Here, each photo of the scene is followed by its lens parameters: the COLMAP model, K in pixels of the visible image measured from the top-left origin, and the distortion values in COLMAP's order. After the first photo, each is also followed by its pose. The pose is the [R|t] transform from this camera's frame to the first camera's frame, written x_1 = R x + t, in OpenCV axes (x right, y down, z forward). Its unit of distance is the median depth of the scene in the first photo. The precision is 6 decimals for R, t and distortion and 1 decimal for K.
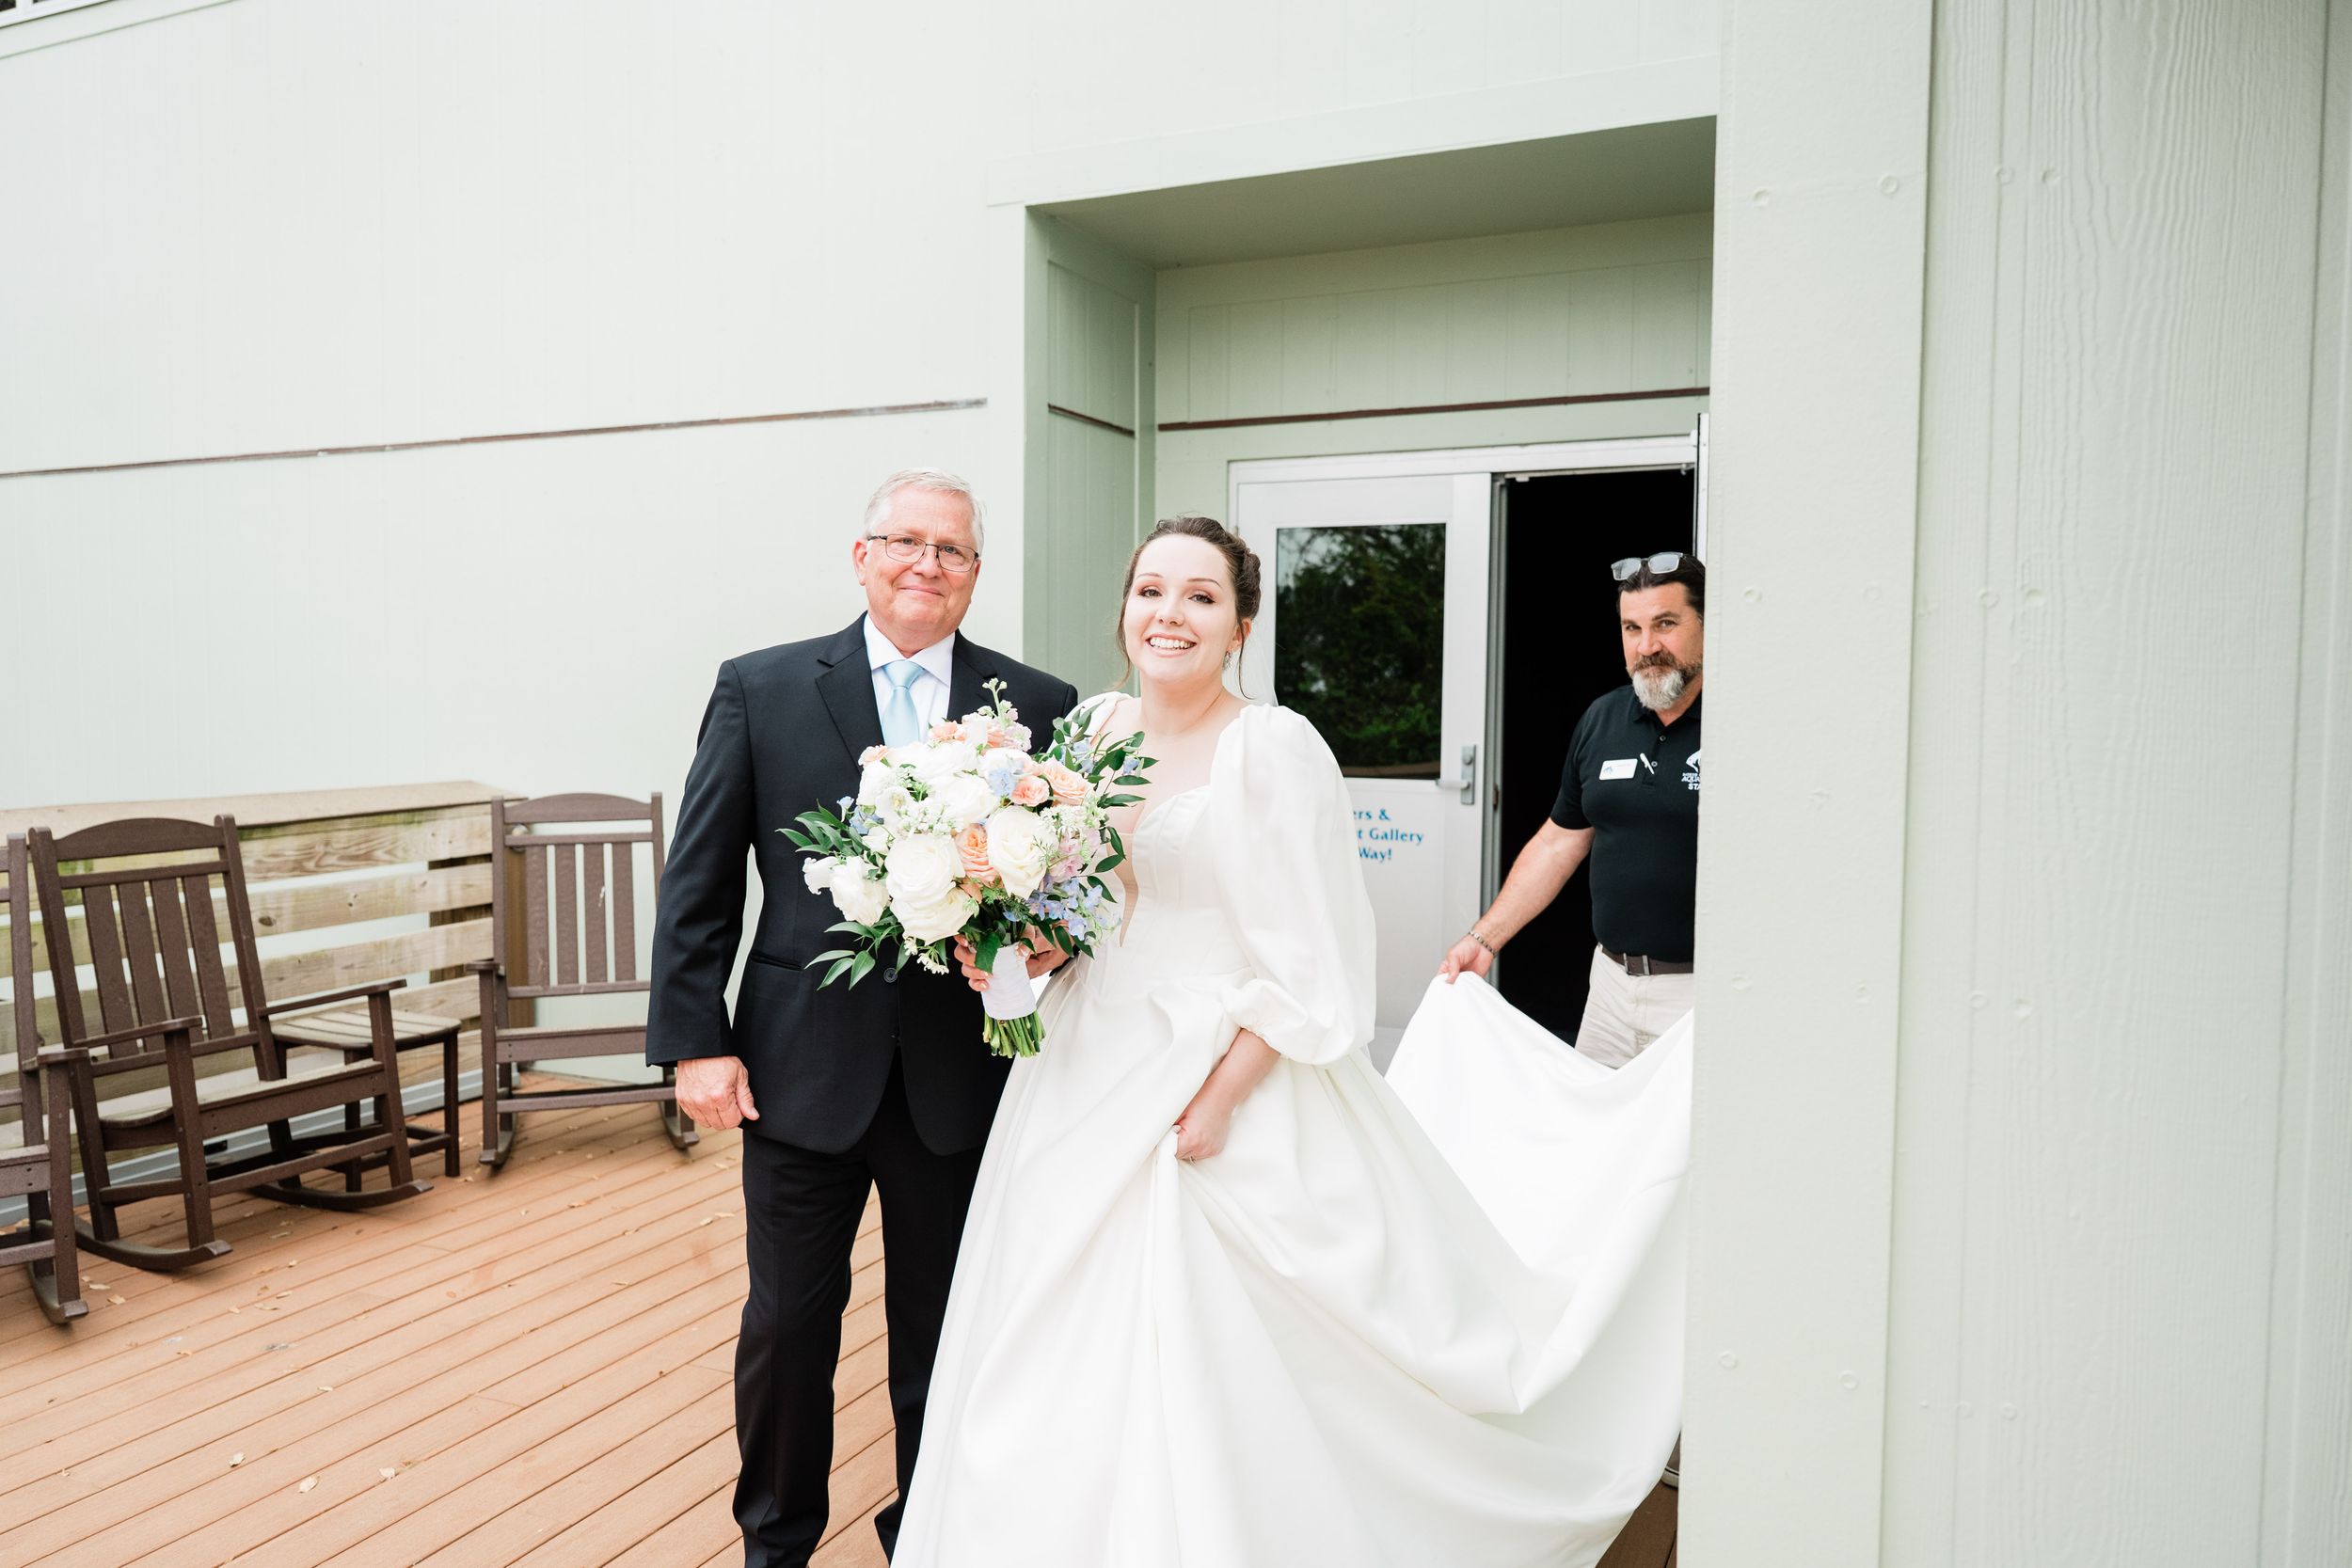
lens RADIAL K [[1656.8, 0, 1176.0], [0, 1656.8, 784.0], [0, 0, 1]] dist [-0.006858, 0.000302]
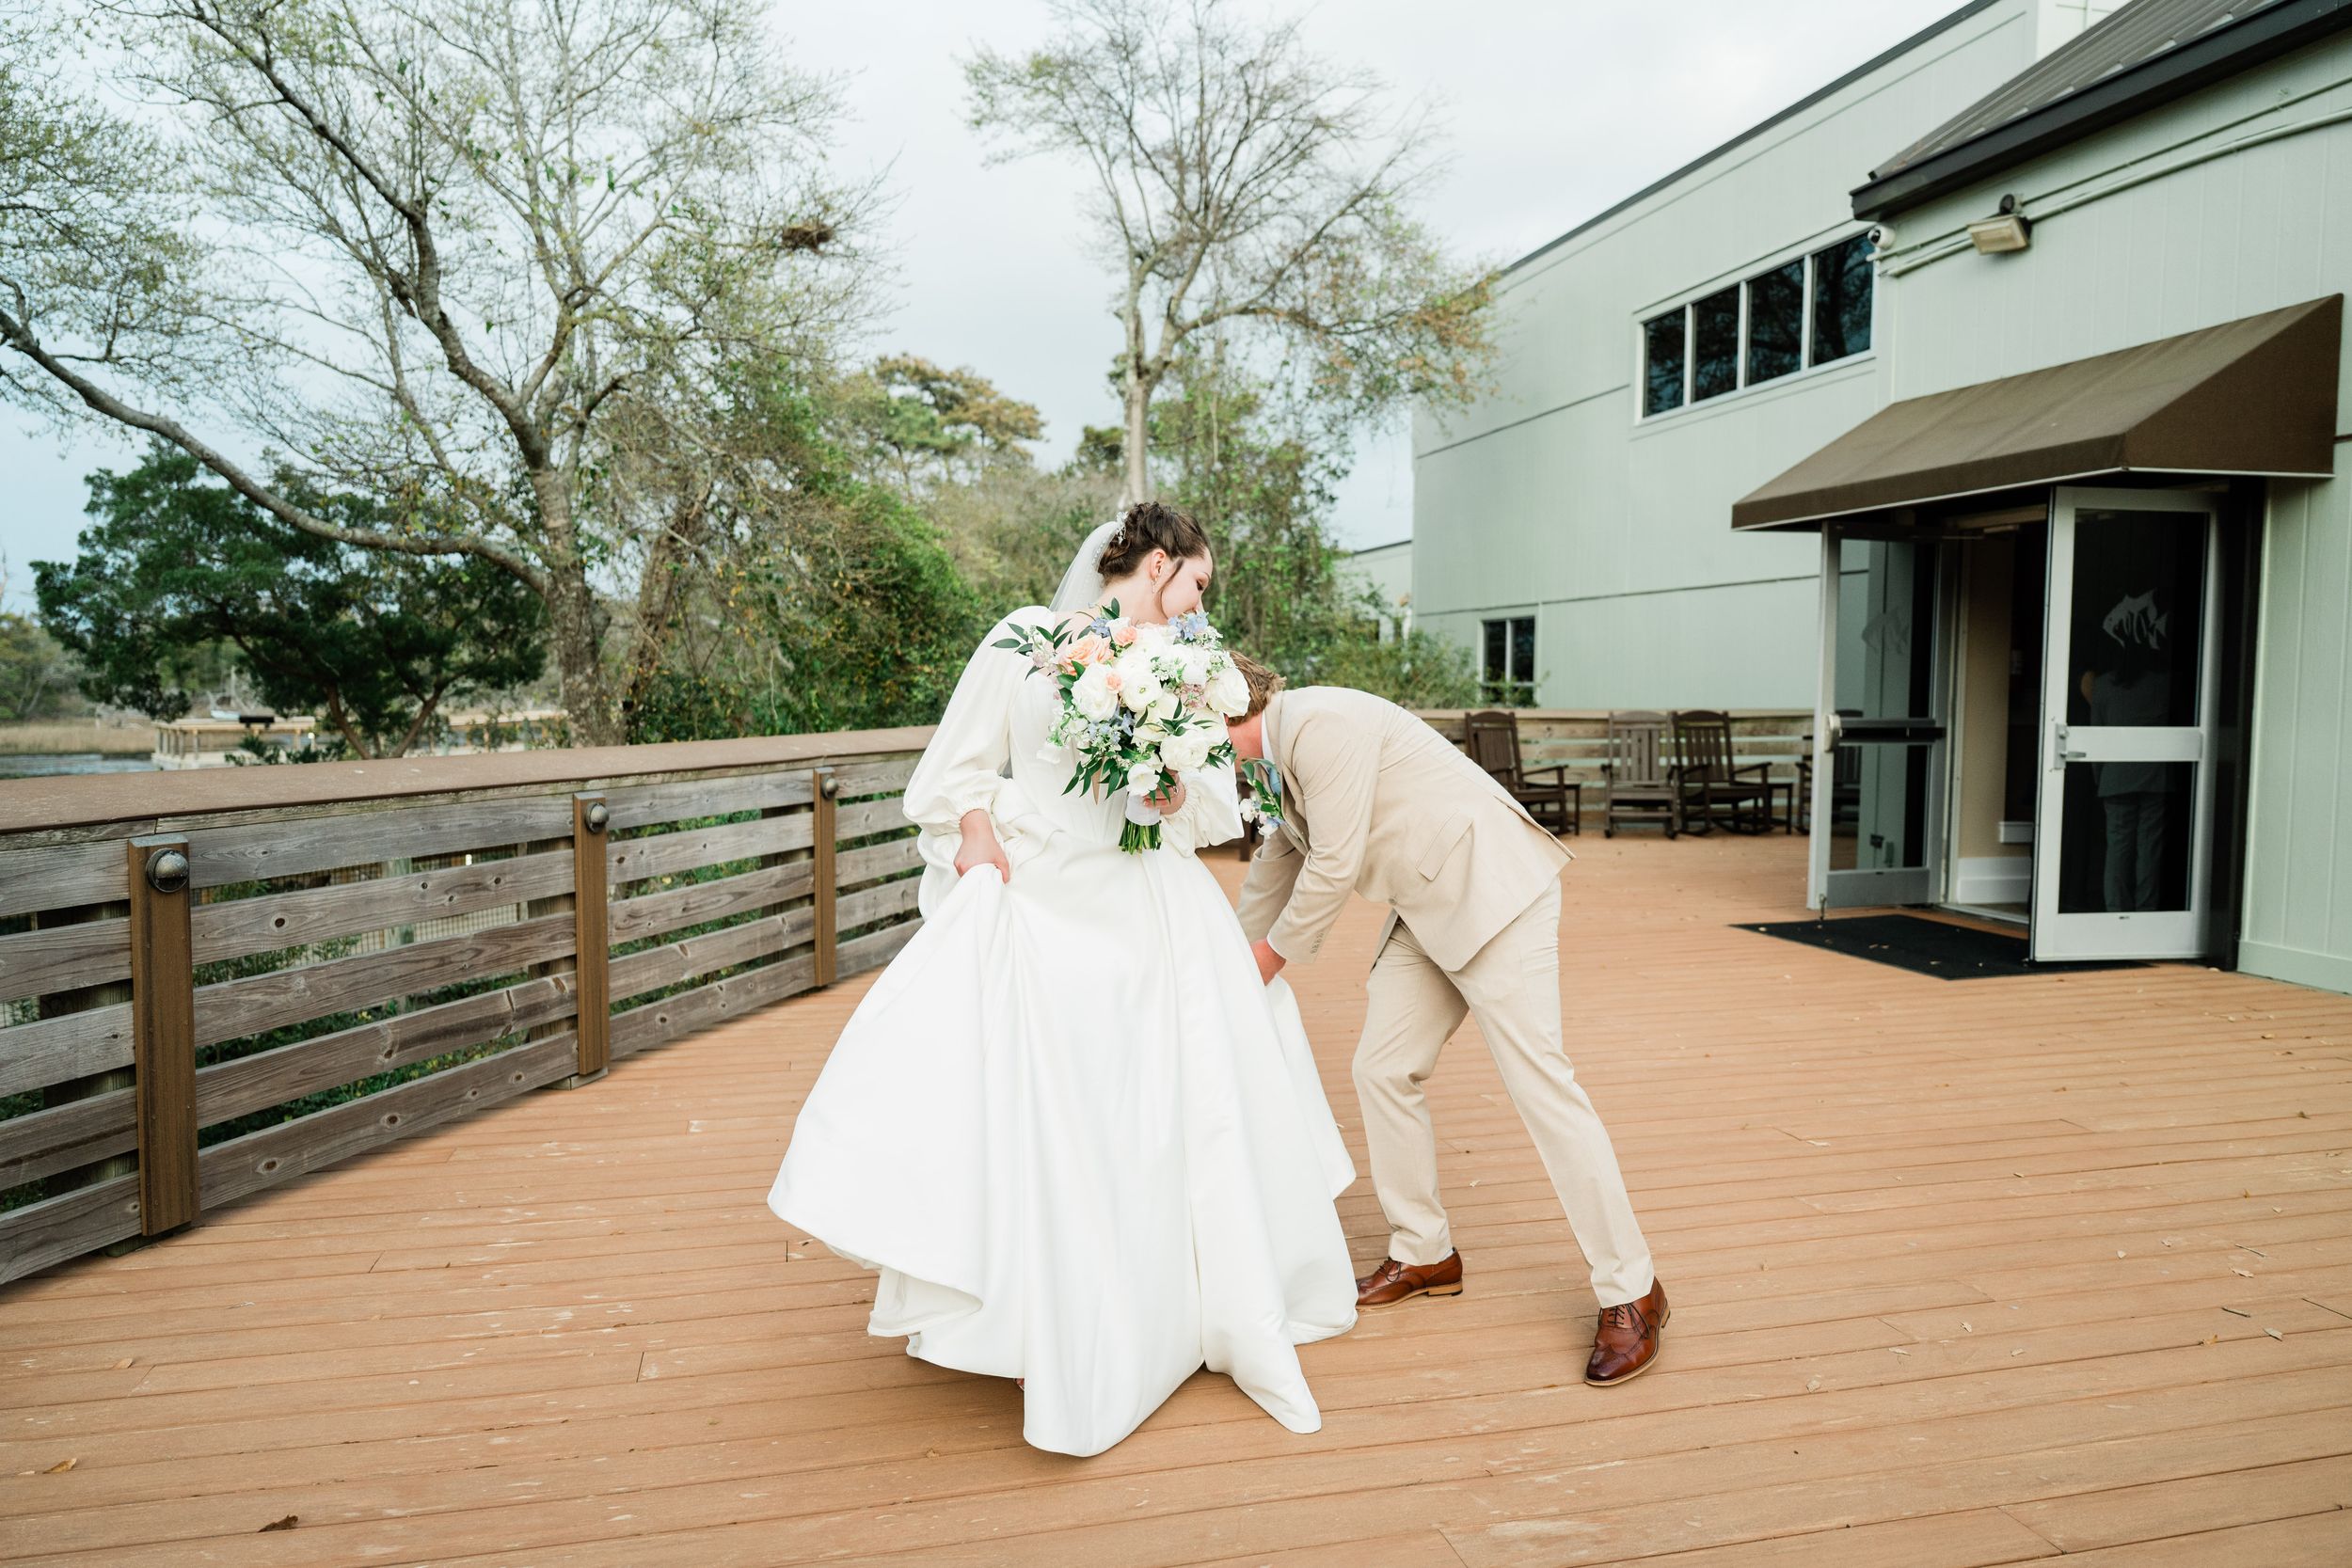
lens RADIAL K [[1585.2, 0, 1176.0], [0, 1585.2, 784.0], [0, 0, 1]] dist [-0.020336, 0.002504]
pose [[0.614569, 0.048675, -0.787360, 1.113191], [-0.047840, 0.998557, 0.024390, 0.127862], [0.787411, 0.022678, 0.616011, -1.610961]]
